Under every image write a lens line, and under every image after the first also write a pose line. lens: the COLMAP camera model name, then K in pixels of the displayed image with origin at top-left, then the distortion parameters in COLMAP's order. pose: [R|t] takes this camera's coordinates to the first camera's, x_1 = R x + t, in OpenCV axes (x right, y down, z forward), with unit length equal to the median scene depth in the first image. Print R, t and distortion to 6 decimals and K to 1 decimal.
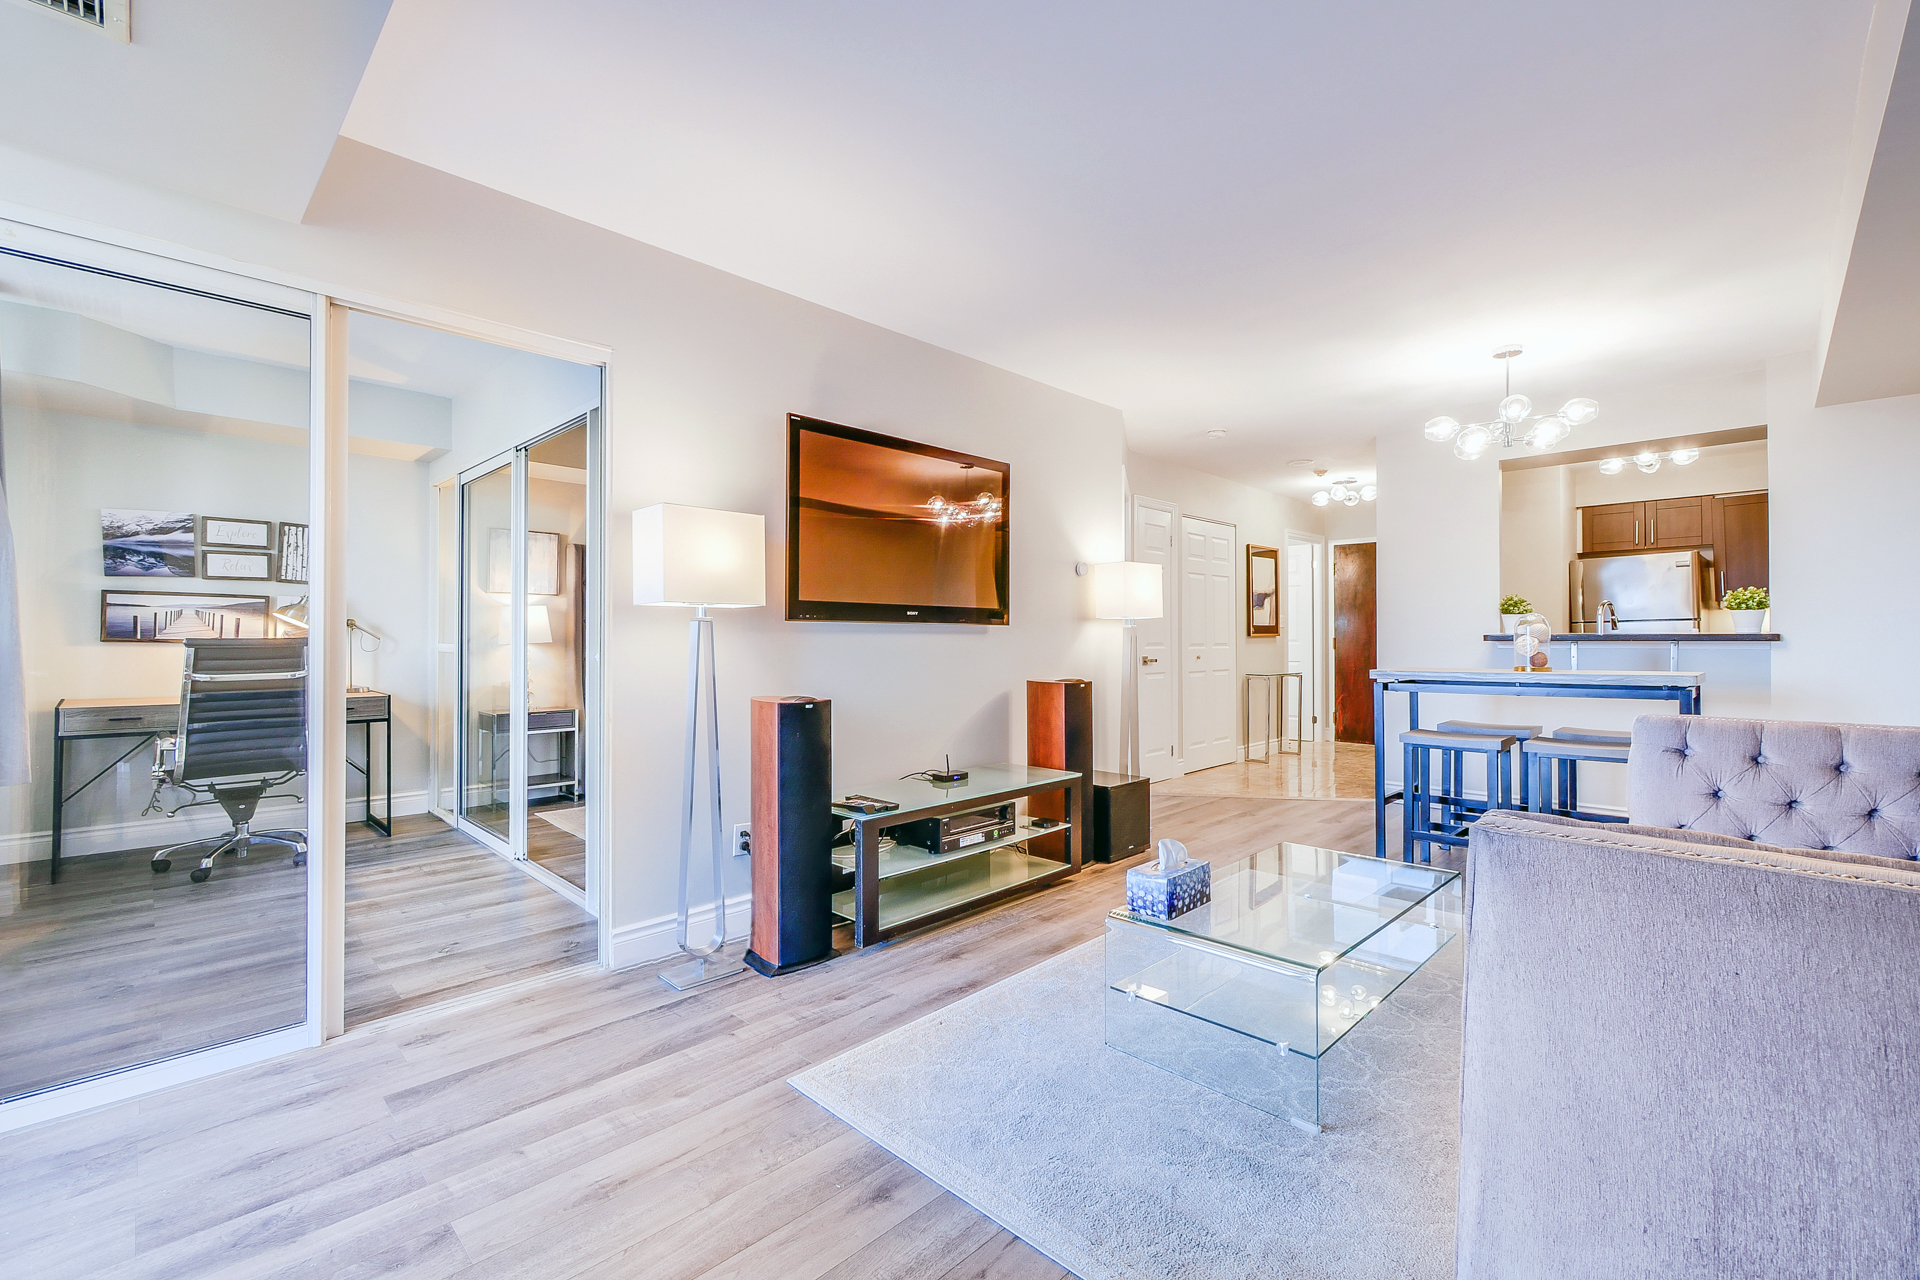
lens RADIAL K [[811.0, 0, 952.8], [0, 811.0, 624.5], [0, 0, 1]] dist [-0.003654, 0.000225]
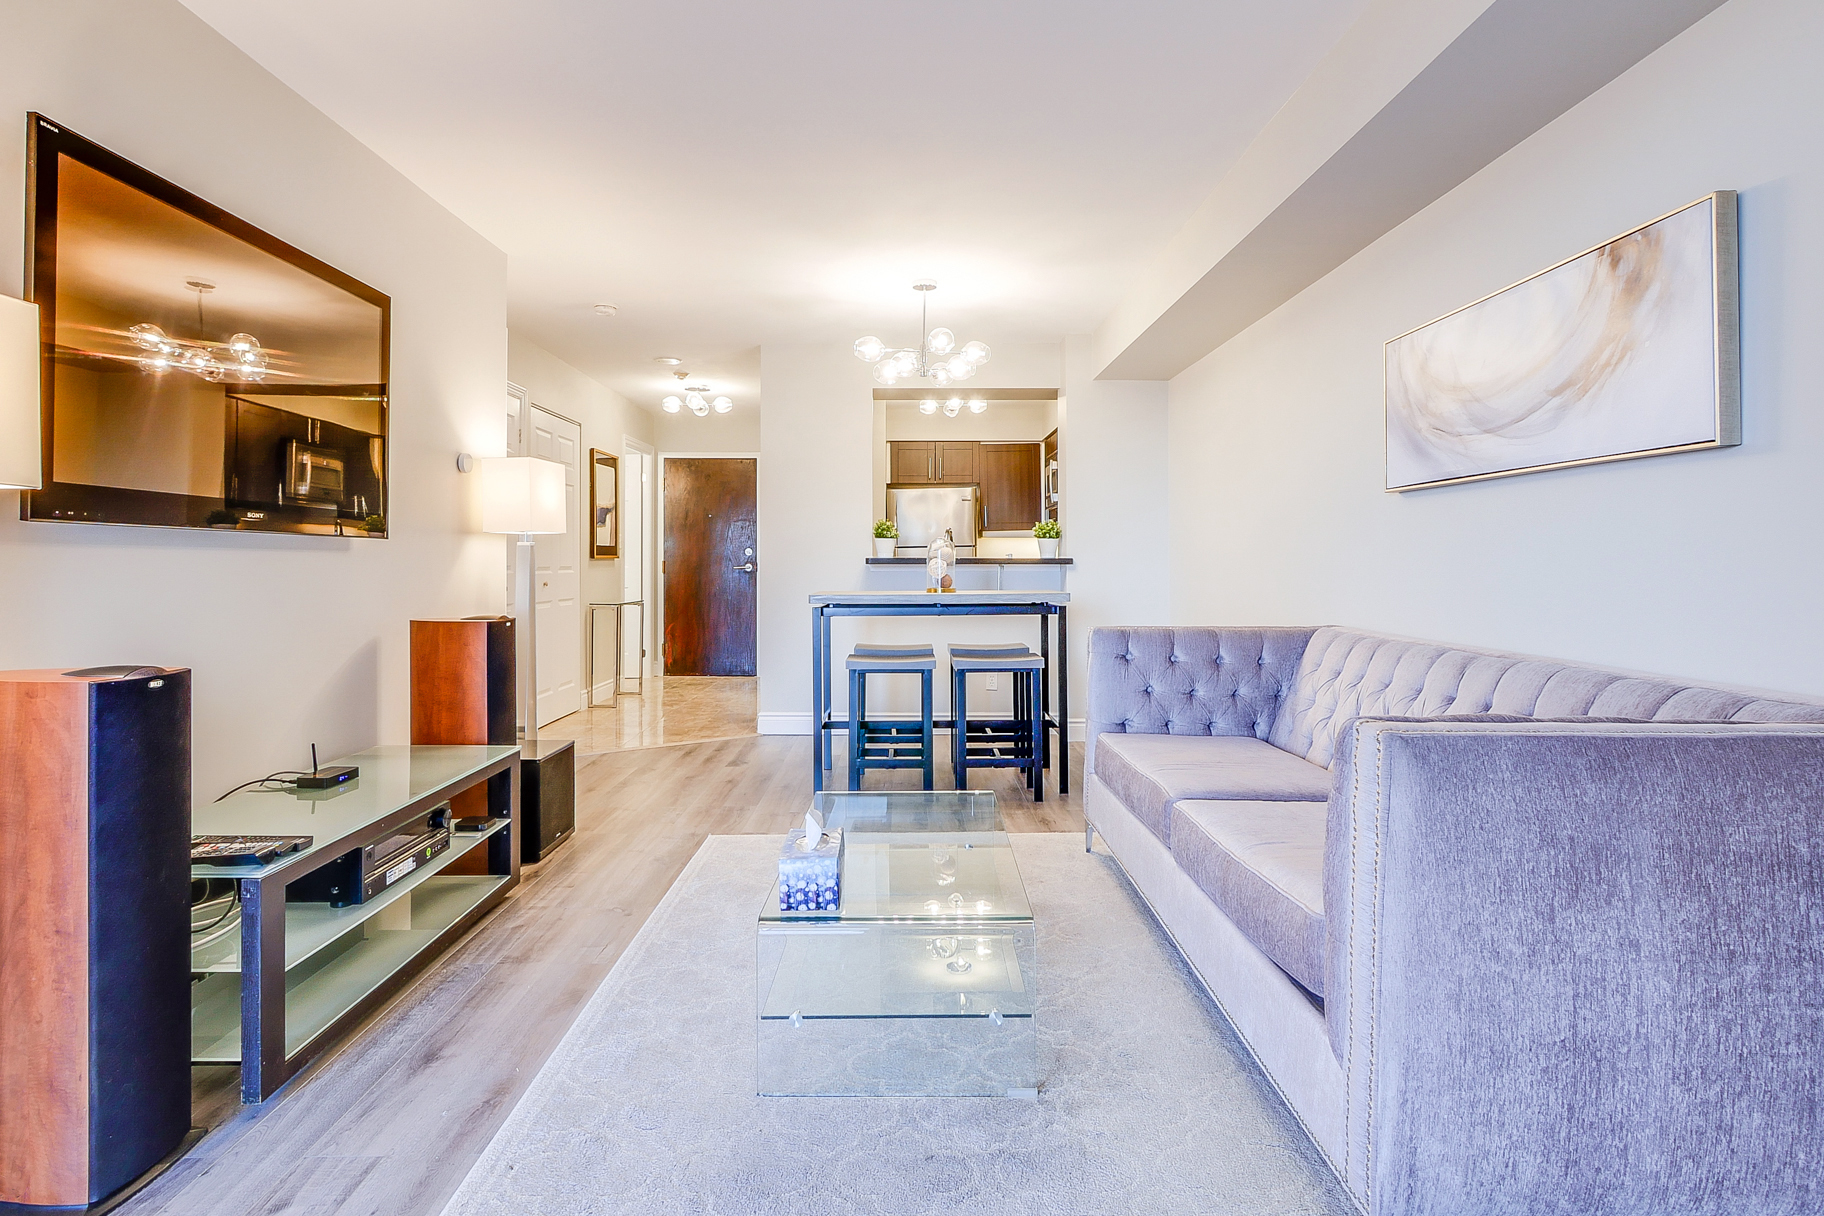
lens RADIAL K [[946.1, 0, 910.8], [0, 946.1, 550.1], [0, 0, 1]] dist [-0.005119, 0.000057]
pose [[0.706807, 0.012052, 0.707303, -0.181206], [-0.015277, 0.999882, -0.001771, 0.005272], [-0.707241, -0.009554, 0.706908, 0.151533]]
